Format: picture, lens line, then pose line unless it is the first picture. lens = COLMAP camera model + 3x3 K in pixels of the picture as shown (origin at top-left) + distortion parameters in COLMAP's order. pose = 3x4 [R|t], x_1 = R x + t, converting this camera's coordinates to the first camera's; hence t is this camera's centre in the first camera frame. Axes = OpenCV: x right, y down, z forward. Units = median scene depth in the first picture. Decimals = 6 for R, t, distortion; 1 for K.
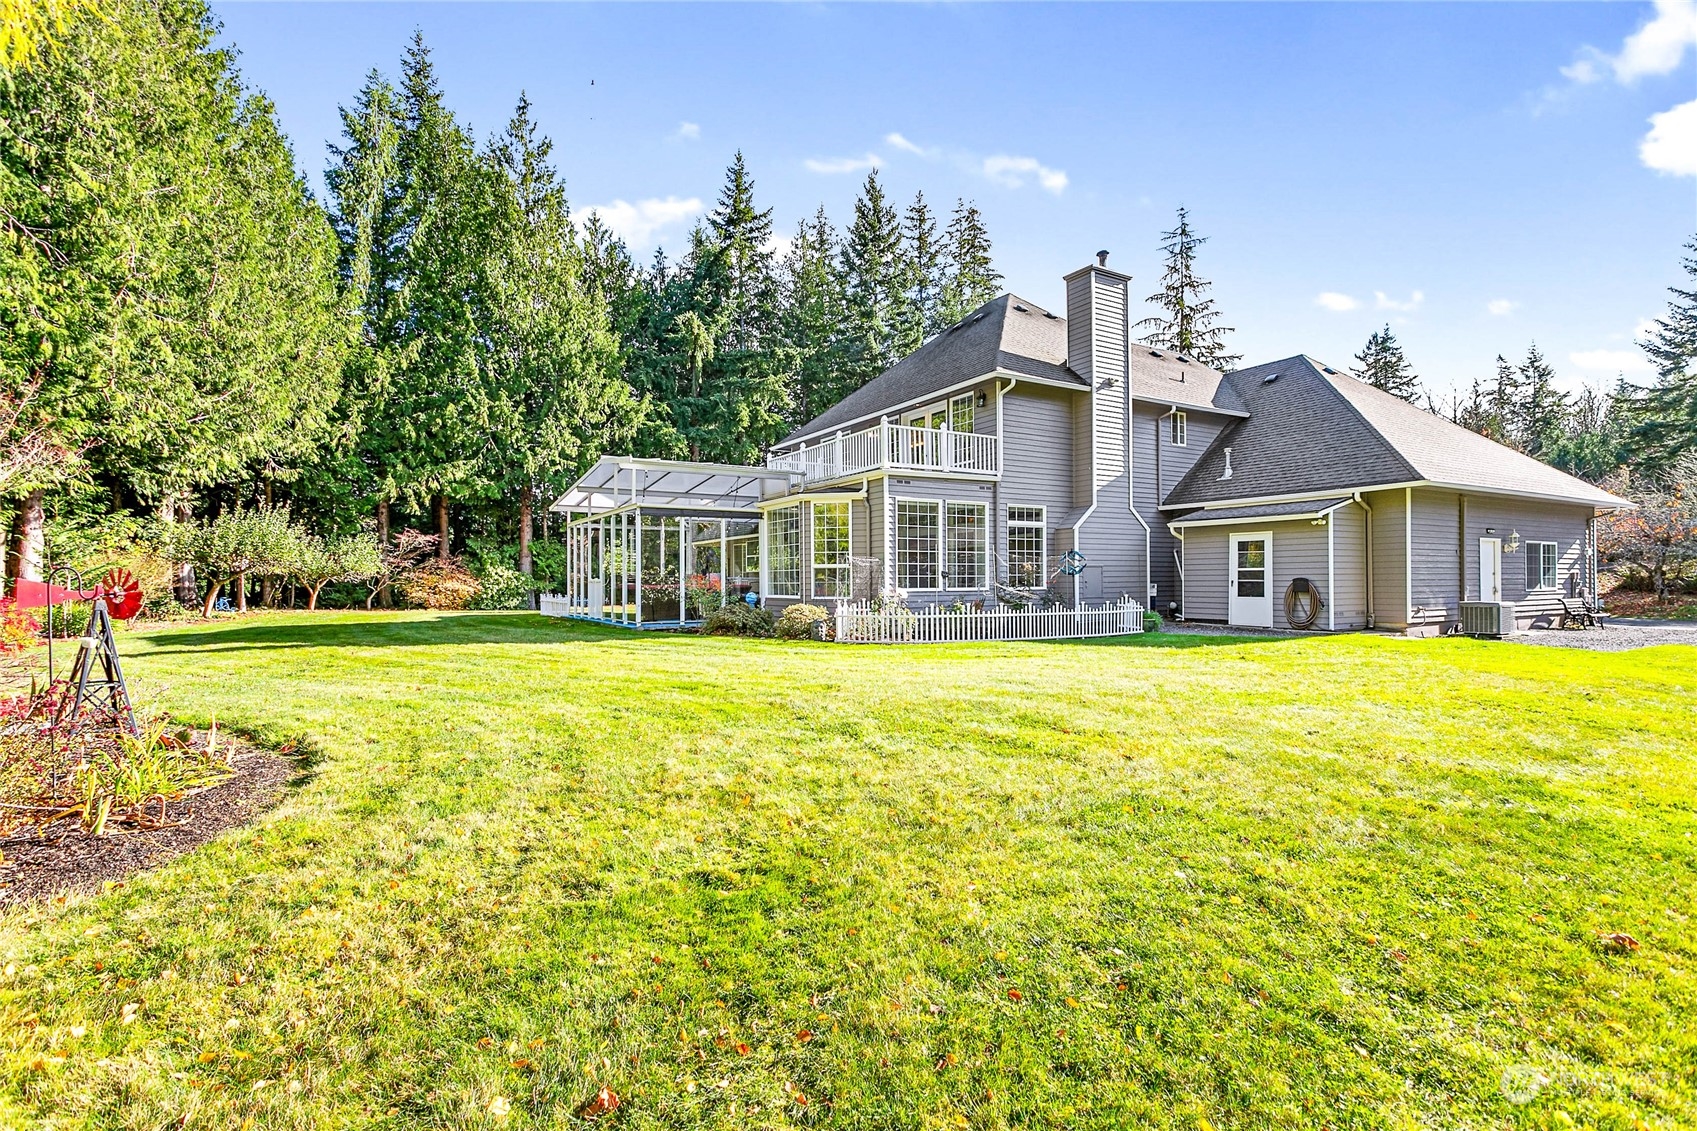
lens RADIAL K [[815.5, 0, 847.7], [0, 815.5, 576.2], [0, 0, 1]] dist [-0.001152, 0.001271]
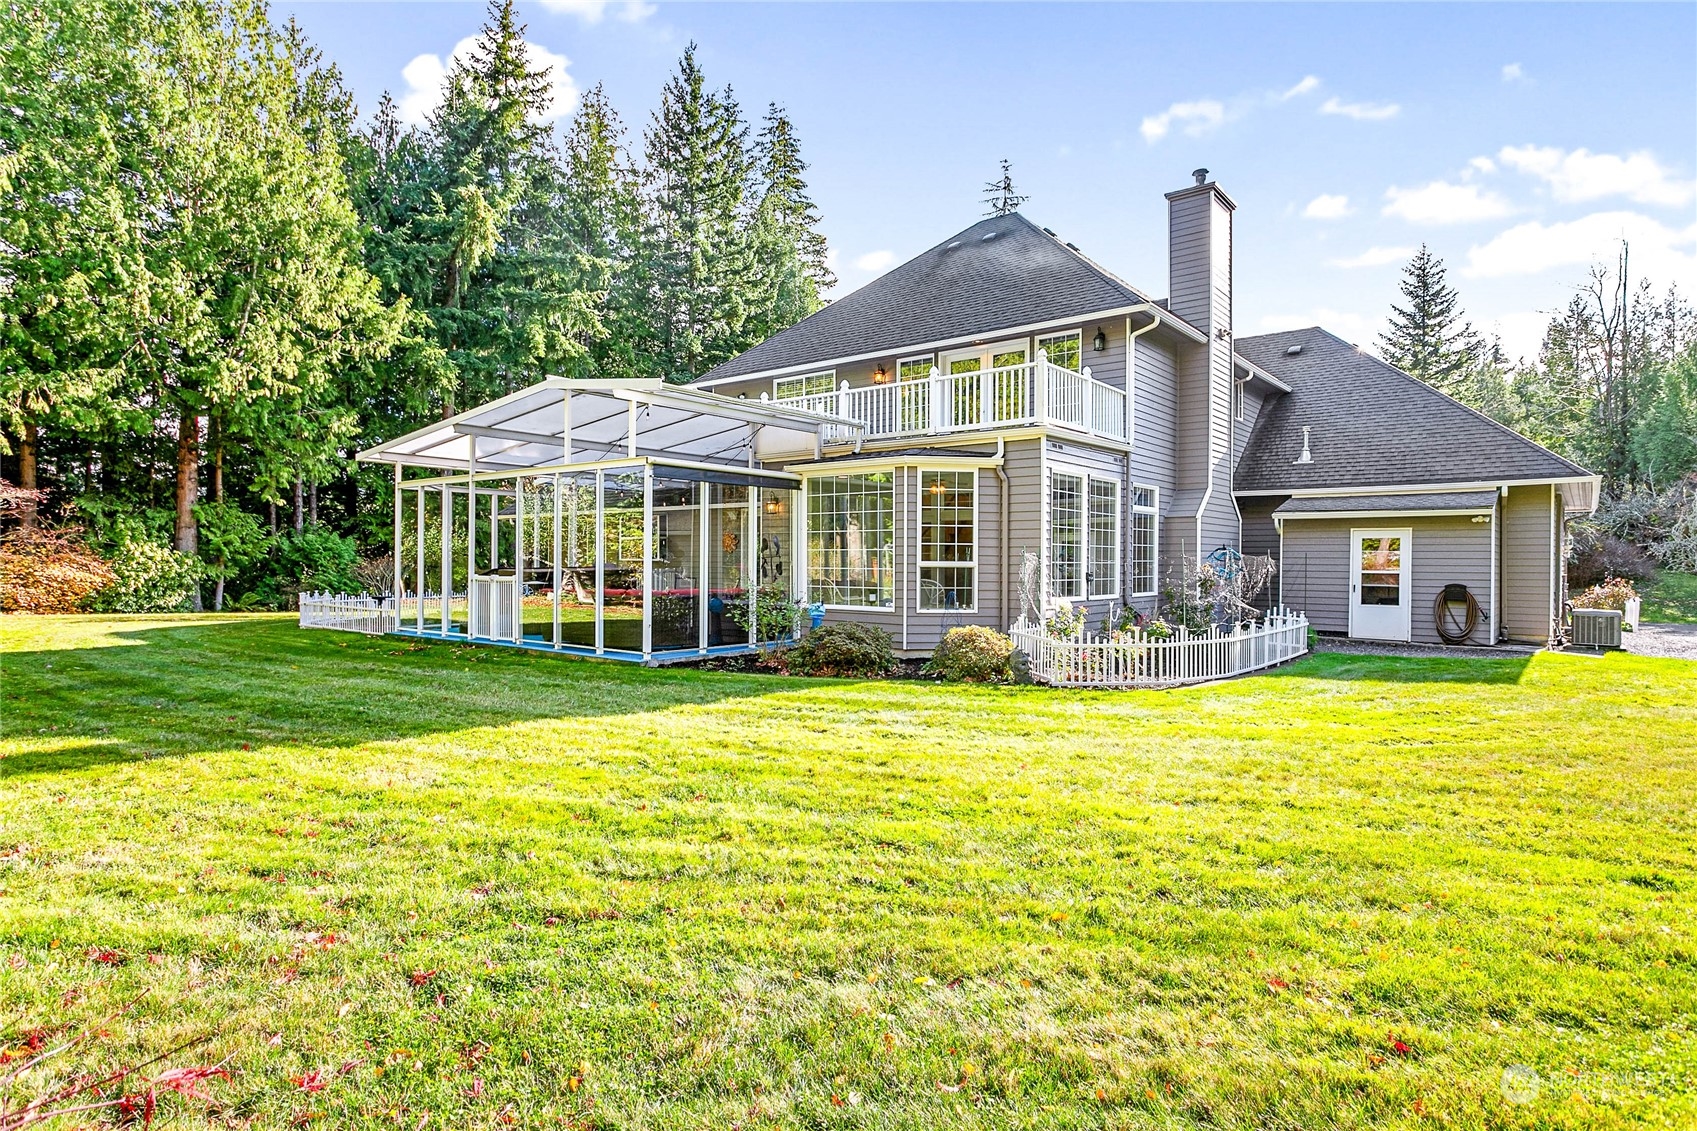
lens RADIAL K [[919.0, 0, 848.5], [0, 919.0, 565.5], [0, 0, 1]] dist [0.003590, 0.001111]
pose [[0.937076, 0.009677, 0.348990, -0.174621], [-0.013558, 0.999870, 0.008680, -0.008048], [-0.348861, -0.012866, 0.937086, 0.148701]]
